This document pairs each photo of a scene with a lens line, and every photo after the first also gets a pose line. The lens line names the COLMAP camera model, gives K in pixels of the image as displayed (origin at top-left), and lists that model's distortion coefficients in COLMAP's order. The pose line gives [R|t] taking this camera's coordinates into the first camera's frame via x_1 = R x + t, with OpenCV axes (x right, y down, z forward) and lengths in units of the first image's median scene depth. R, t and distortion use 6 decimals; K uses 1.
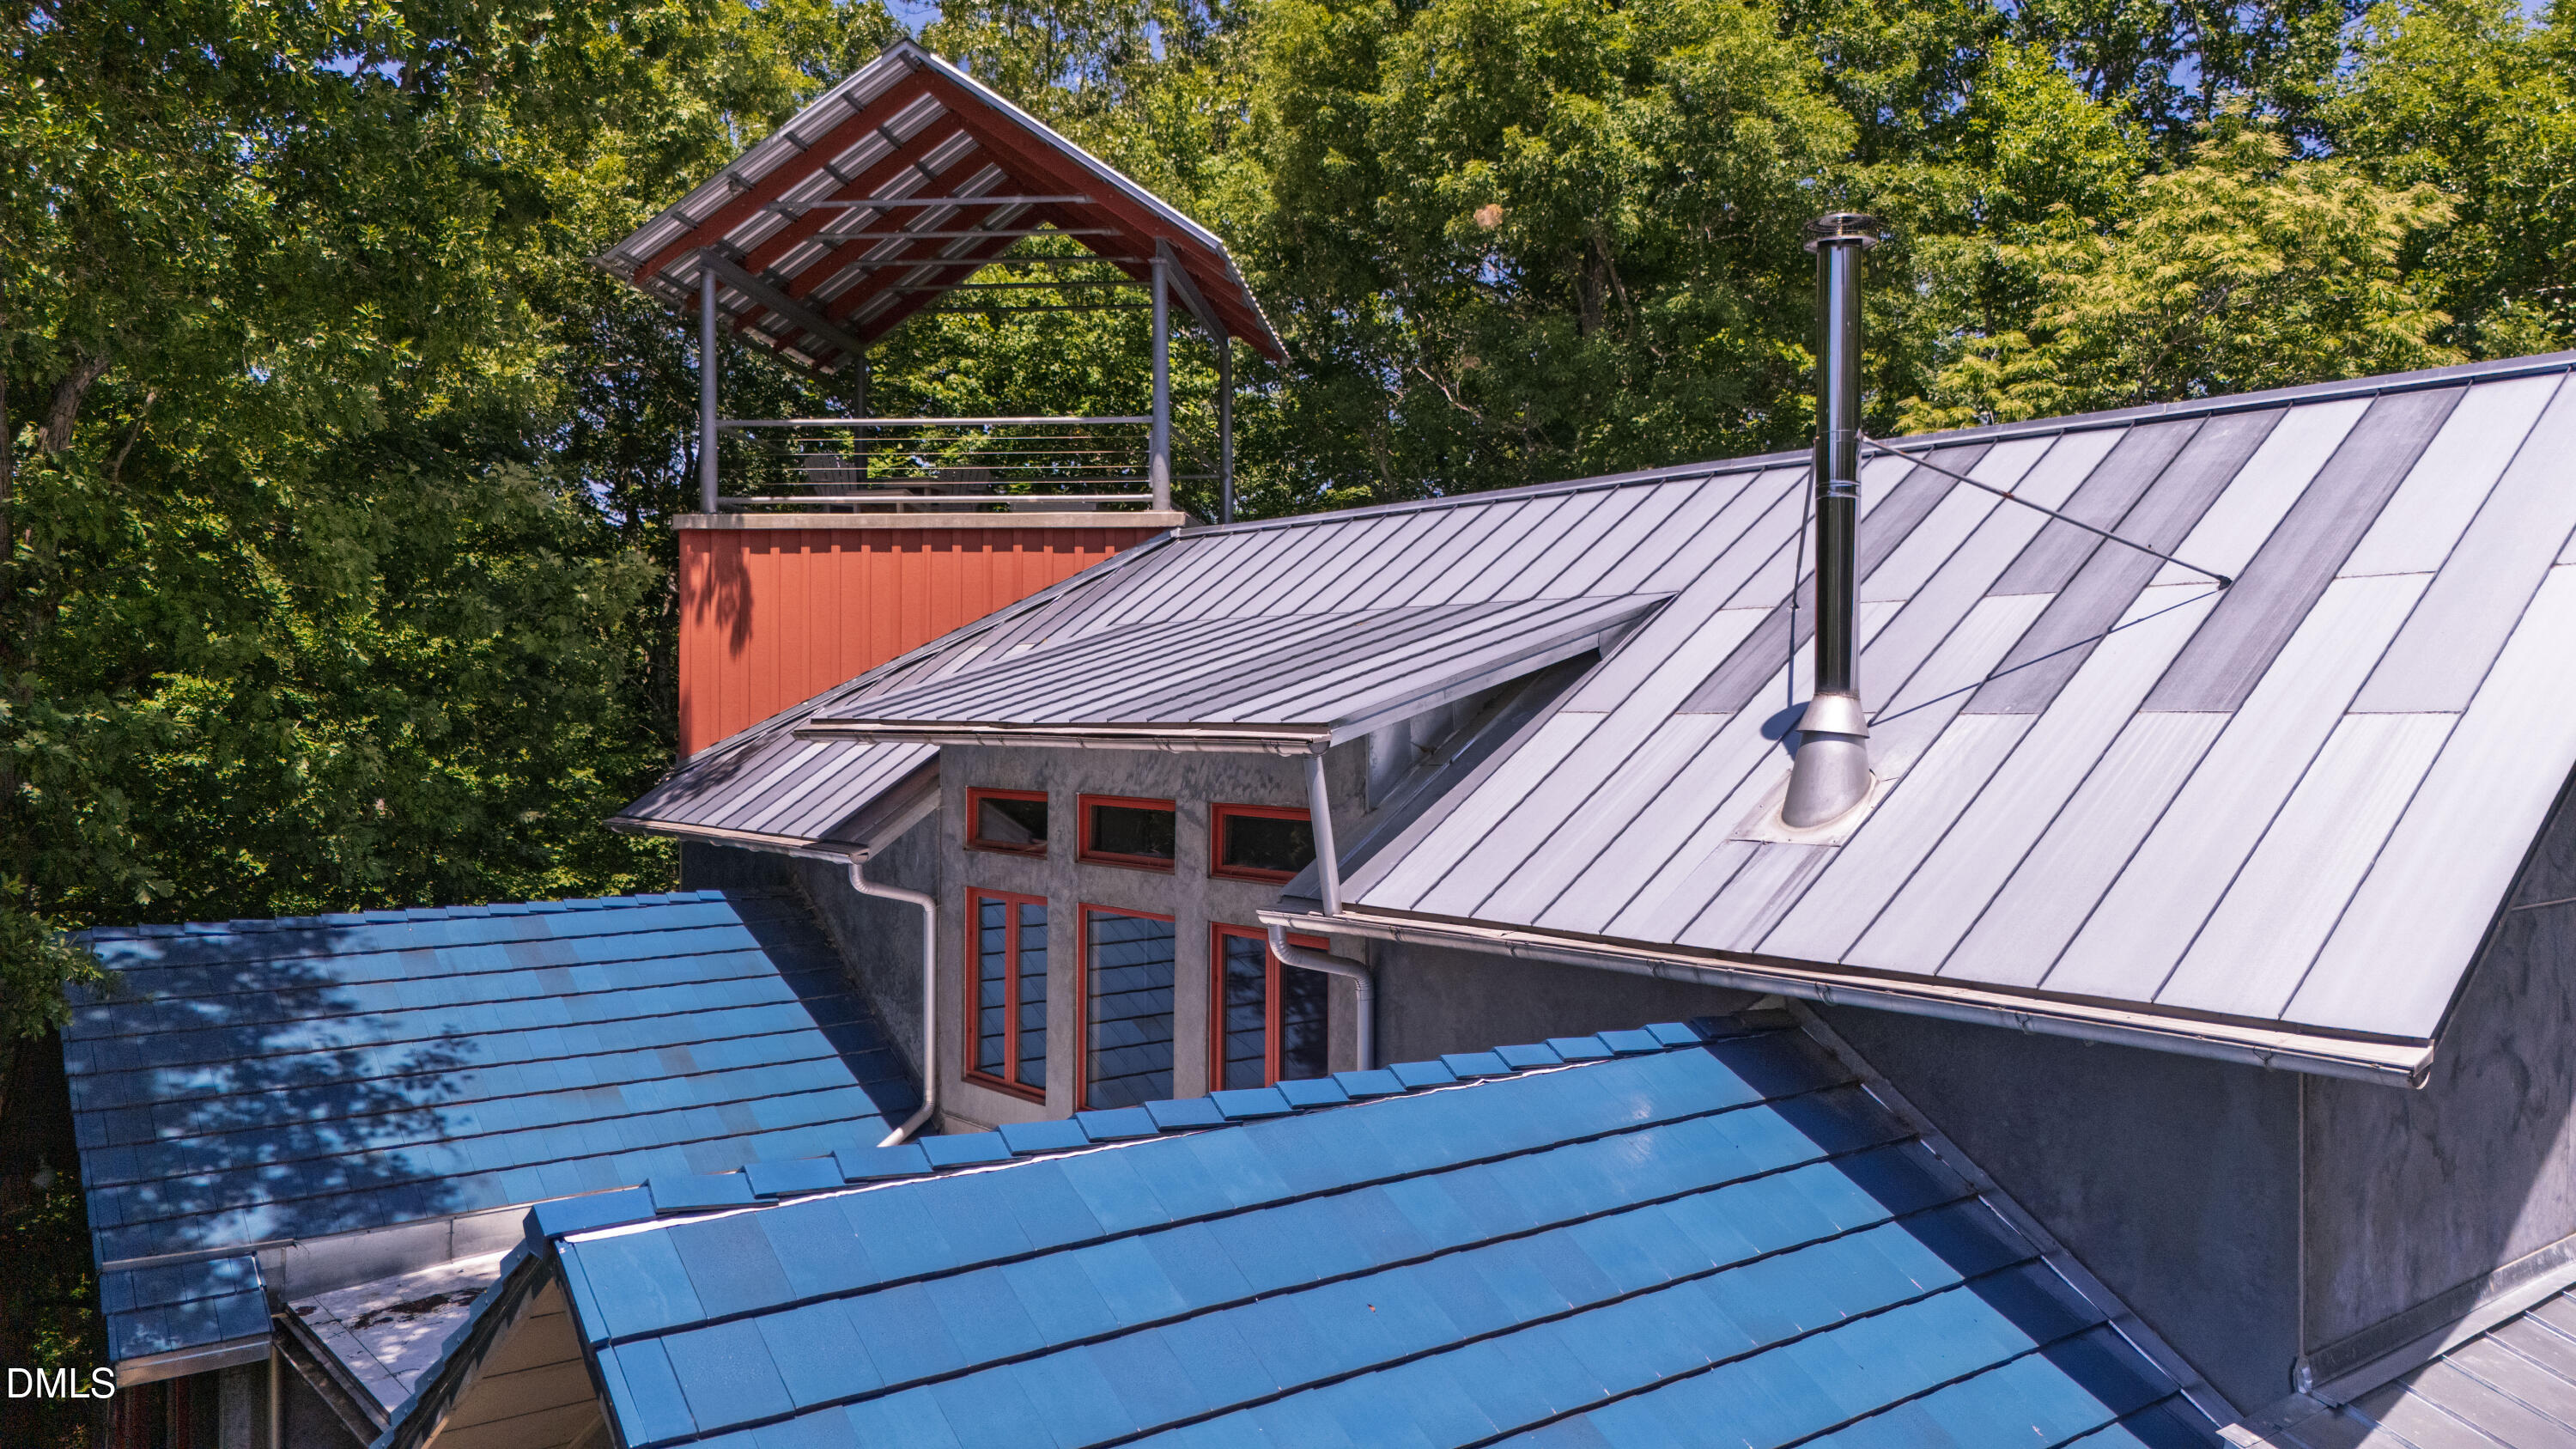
lens RADIAL K [[1939.1, 0, 1282.4], [0, 1939.1, 733.3], [0, 0, 1]] dist [0.063637, -0.059211]
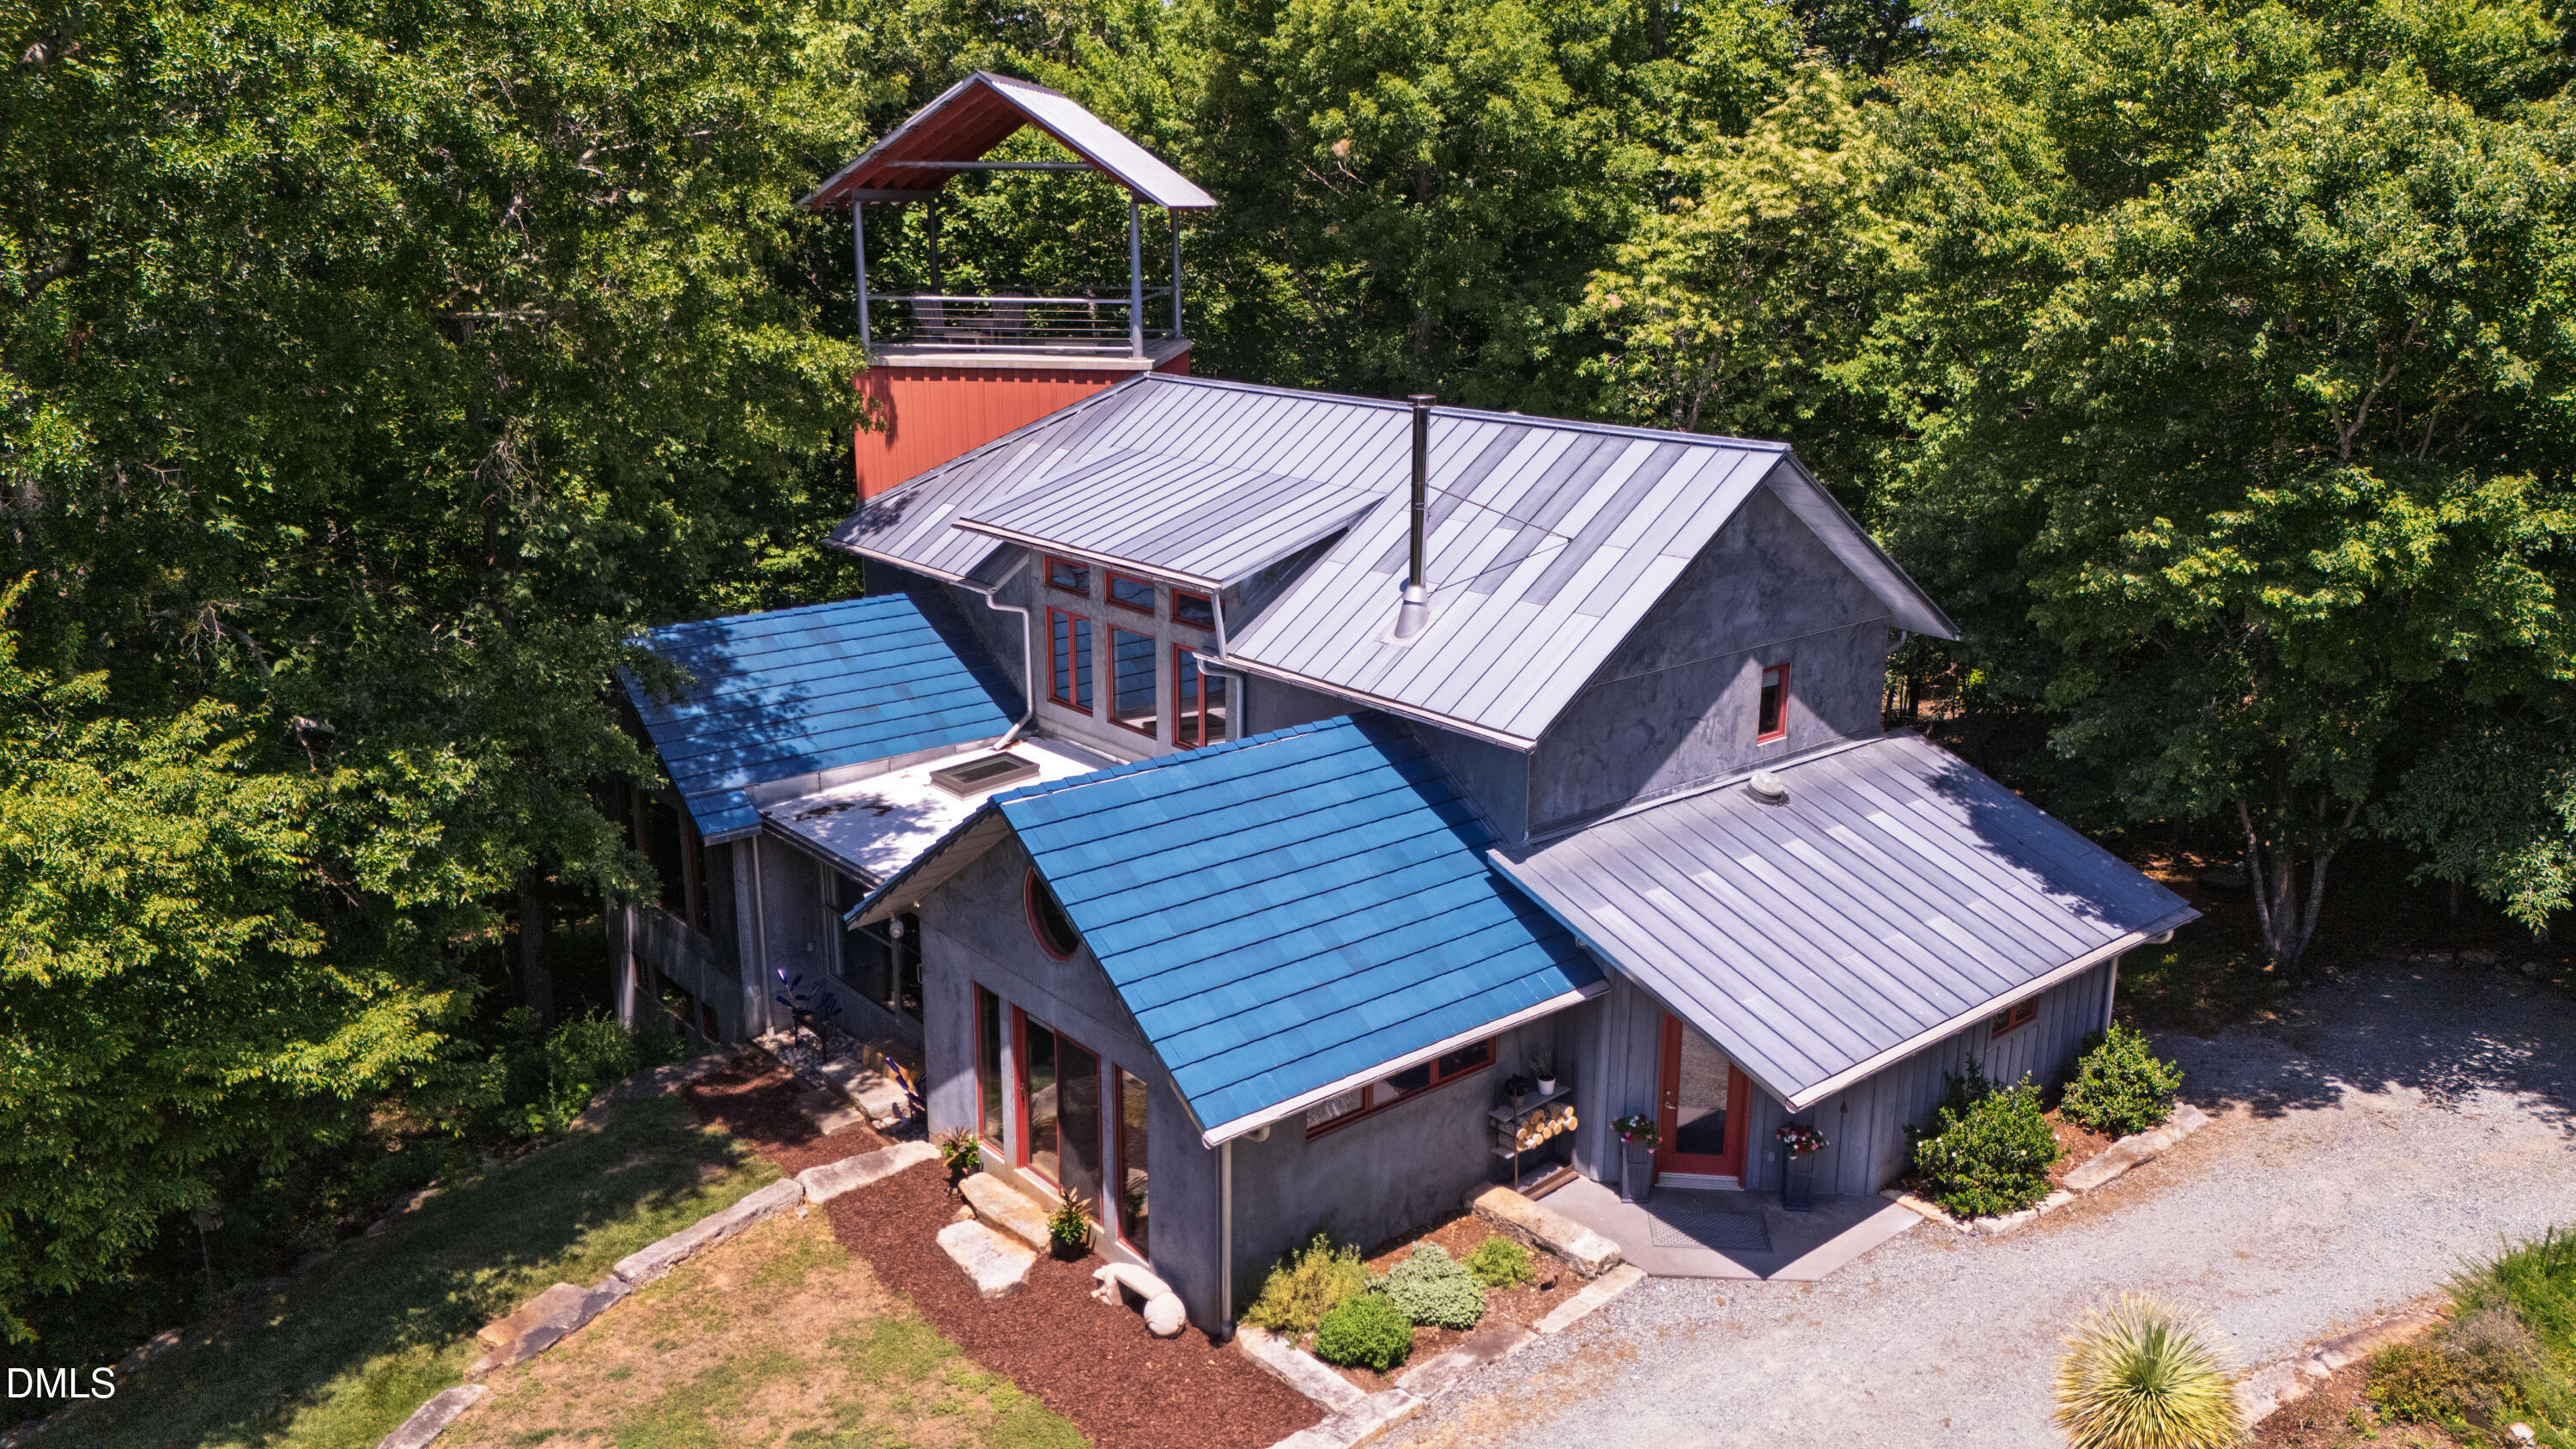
lens RADIAL K [[1939.1, 0, 1285.7], [0, 1939.1, 740.1], [0, 0, 1]] dist [0.063637, -0.059211]
pose [[0.999783, -0.007186, 0.019572, 0.030919], [0.001870, 0.965847, 0.259107, -0.238826], [-0.020765, -0.259014, 0.965650, -0.745103]]
